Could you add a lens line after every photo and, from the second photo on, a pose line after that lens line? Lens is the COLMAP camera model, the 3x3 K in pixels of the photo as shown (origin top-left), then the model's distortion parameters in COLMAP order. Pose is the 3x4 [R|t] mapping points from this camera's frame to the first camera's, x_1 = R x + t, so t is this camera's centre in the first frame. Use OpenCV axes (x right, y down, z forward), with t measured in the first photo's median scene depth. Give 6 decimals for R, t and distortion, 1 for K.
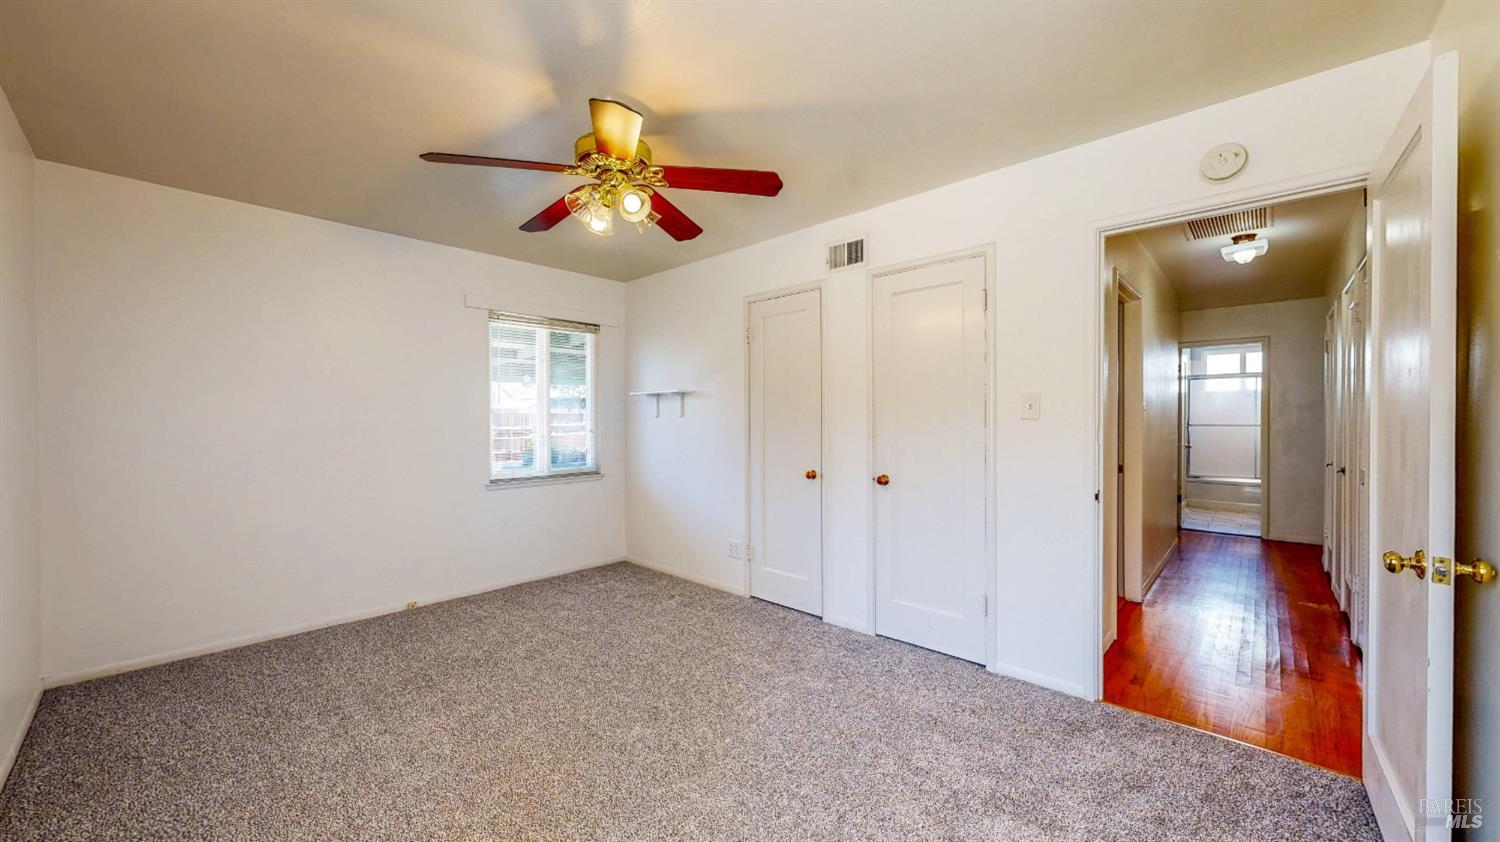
lens RADIAL K [[548.5, 0, 749.3], [0, 548.5, 423.1], [0, 0, 1]] dist [-0.001170, -0.000110]
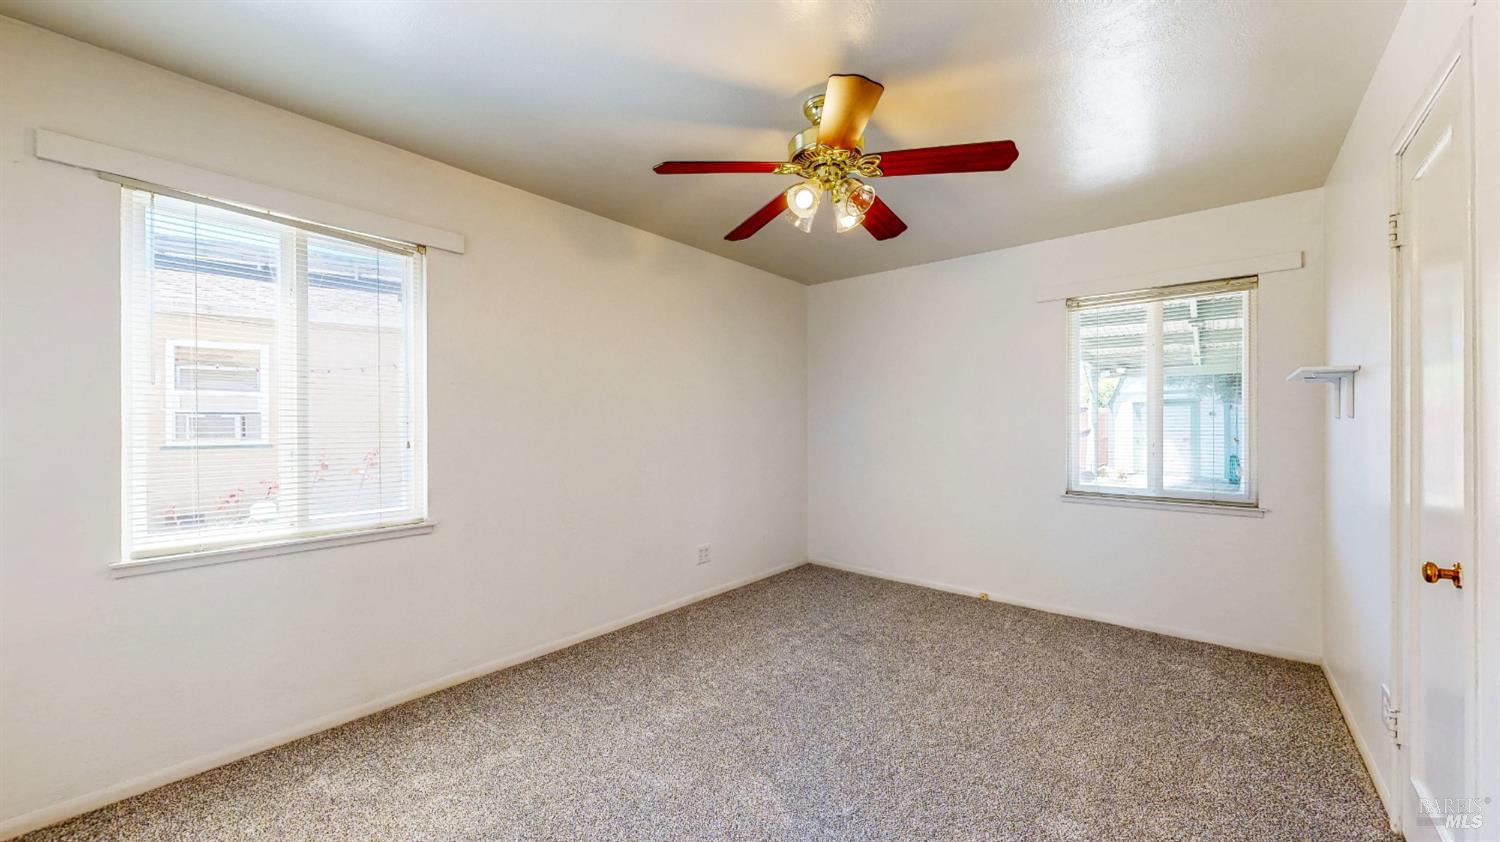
lens RADIAL K [[548.5, 0, 749.3], [0, 548.5, 423.1], [0, 0, 1]] dist [-0.001170, -0.000110]
pose [[0.051250, 0.002640, -0.998682, 0.433315], [-0.009014, 0.999957, 0.002181, -0.002657], [0.998645, 0.008890, 0.051272, 0.493254]]
